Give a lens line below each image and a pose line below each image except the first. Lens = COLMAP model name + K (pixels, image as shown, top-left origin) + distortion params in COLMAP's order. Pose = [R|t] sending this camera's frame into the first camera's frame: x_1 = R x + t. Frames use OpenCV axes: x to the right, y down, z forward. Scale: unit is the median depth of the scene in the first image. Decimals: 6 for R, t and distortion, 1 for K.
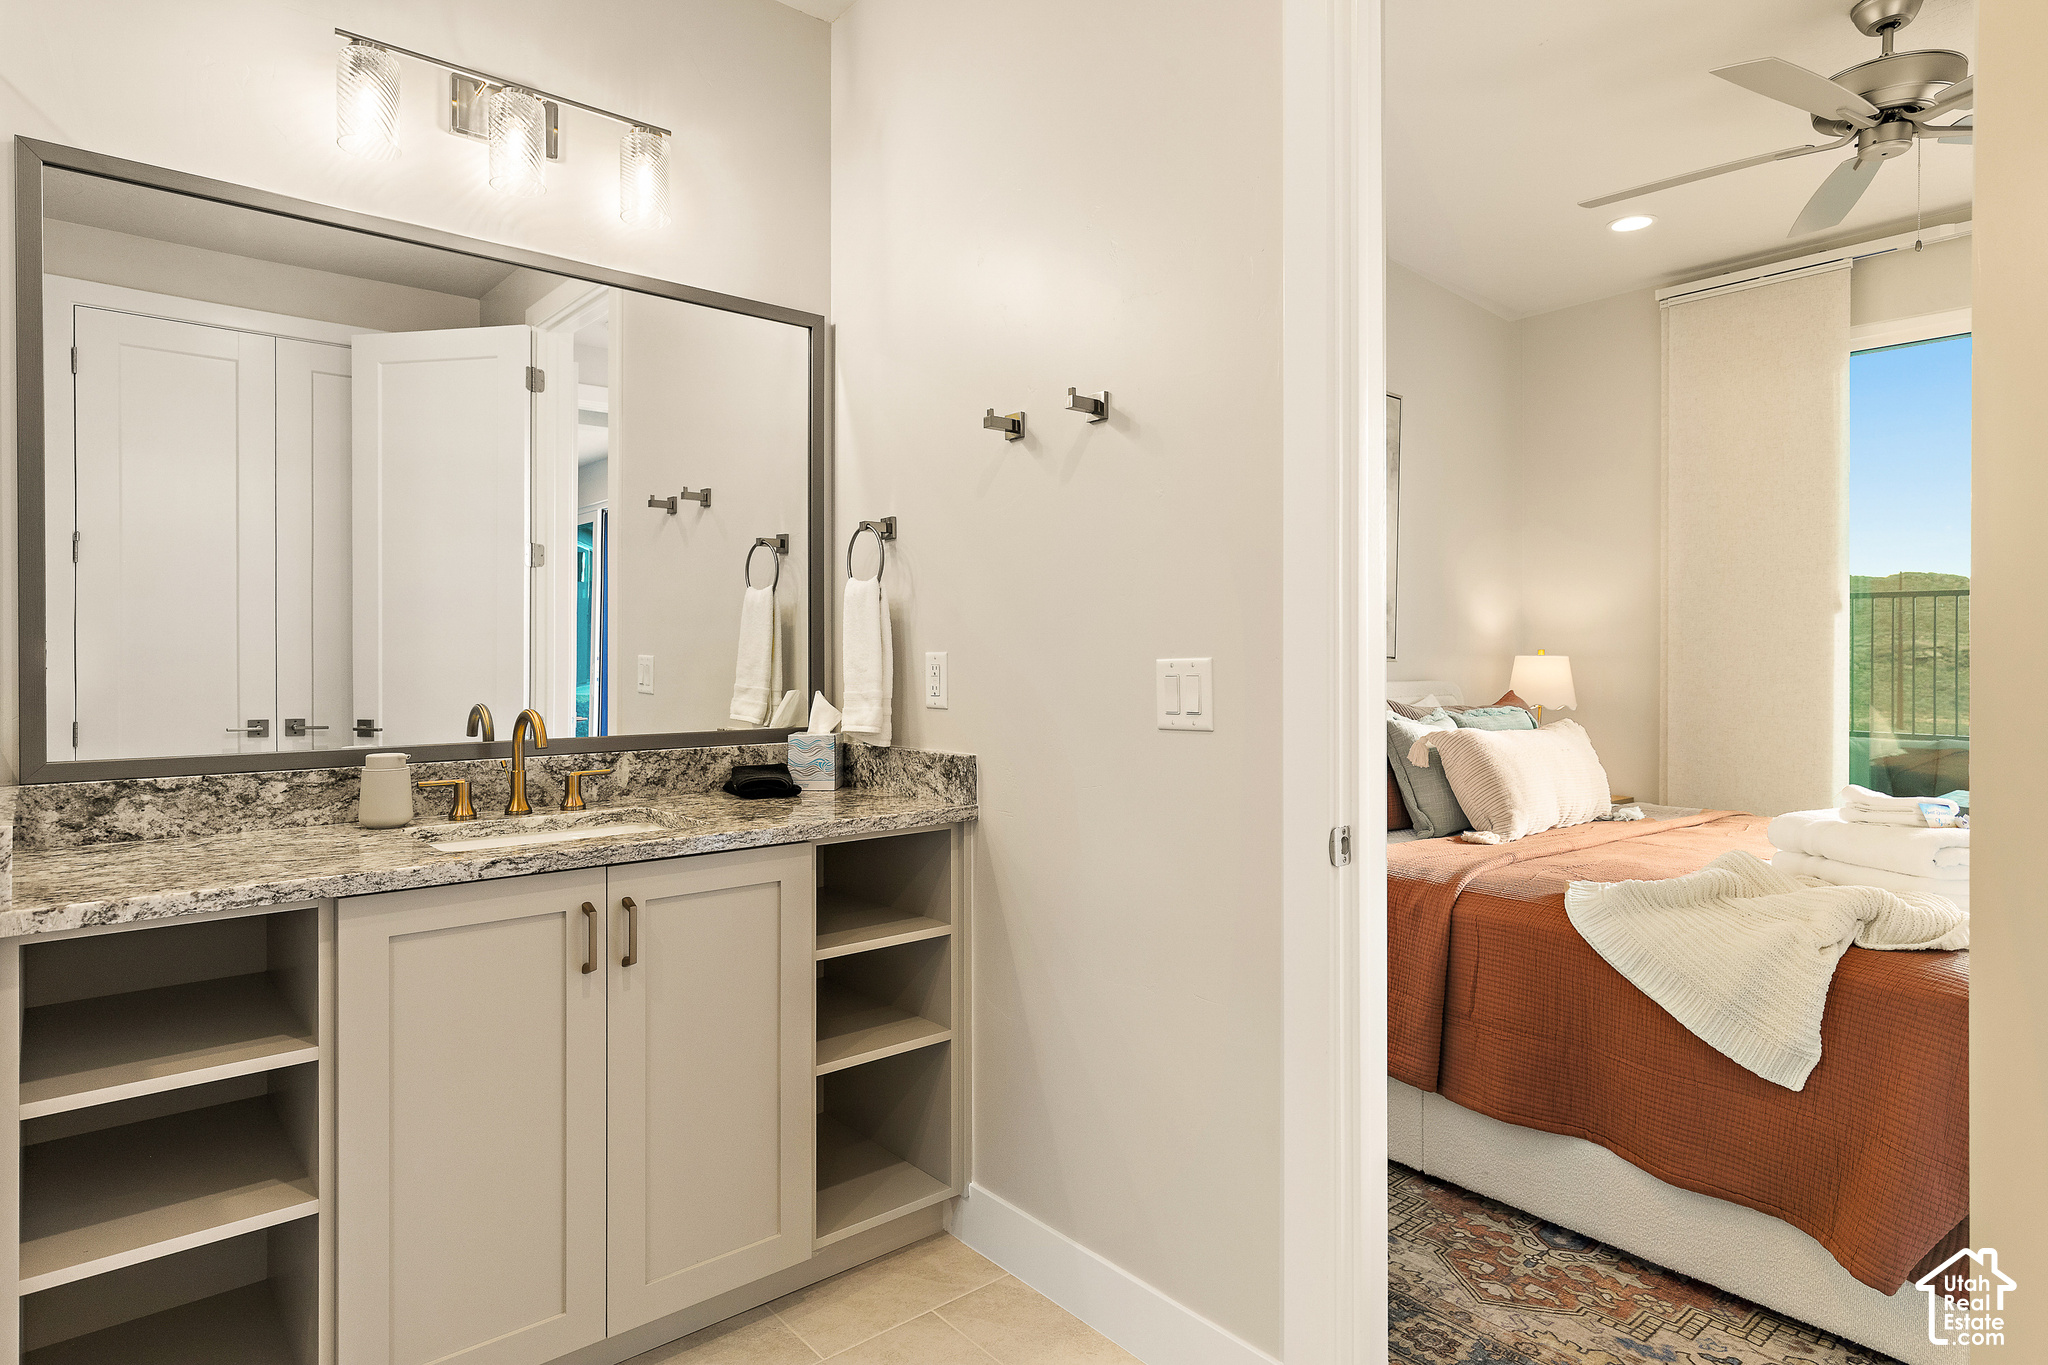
lens RADIAL K [[1125.9, 0, 1028.3], [0, 1125.9, 678.7], [0, 0, 1]] dist [0.006619, 0.000310]
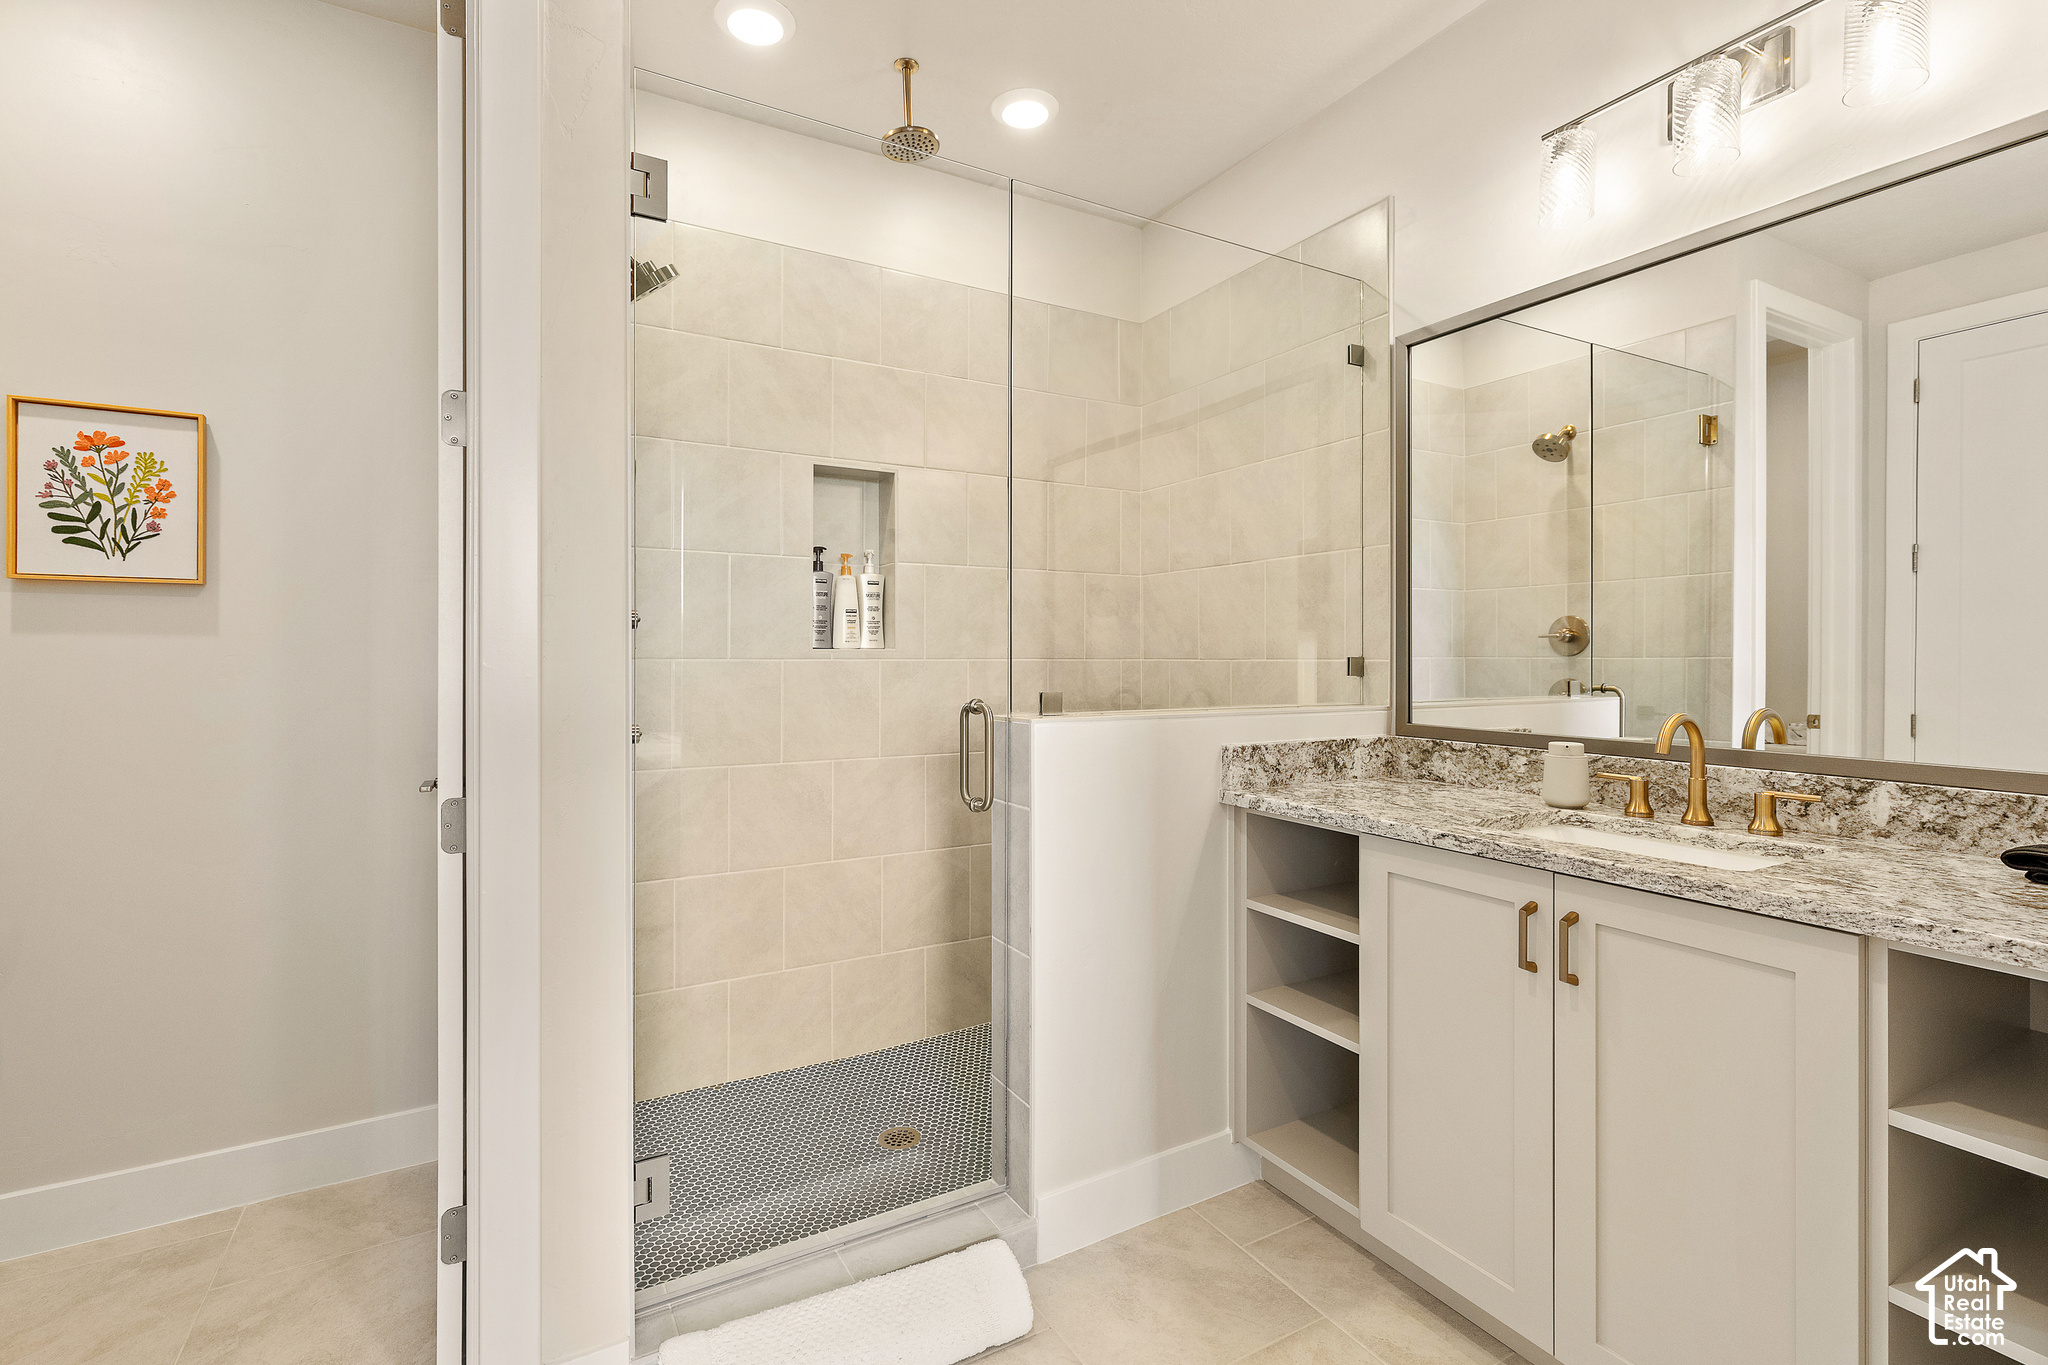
lens RADIAL K [[942.0, 0, 1033.3], [0, 942.0, 664.5], [0, 0, 1]] dist [0.006194, -0.002024]
pose [[-0.208582, 0.010037, -0.977953, 0.498674], [-0.020398, 0.999685, 0.014611, -0.016410], [0.977792, 0.022996, -0.208312, 0.693848]]
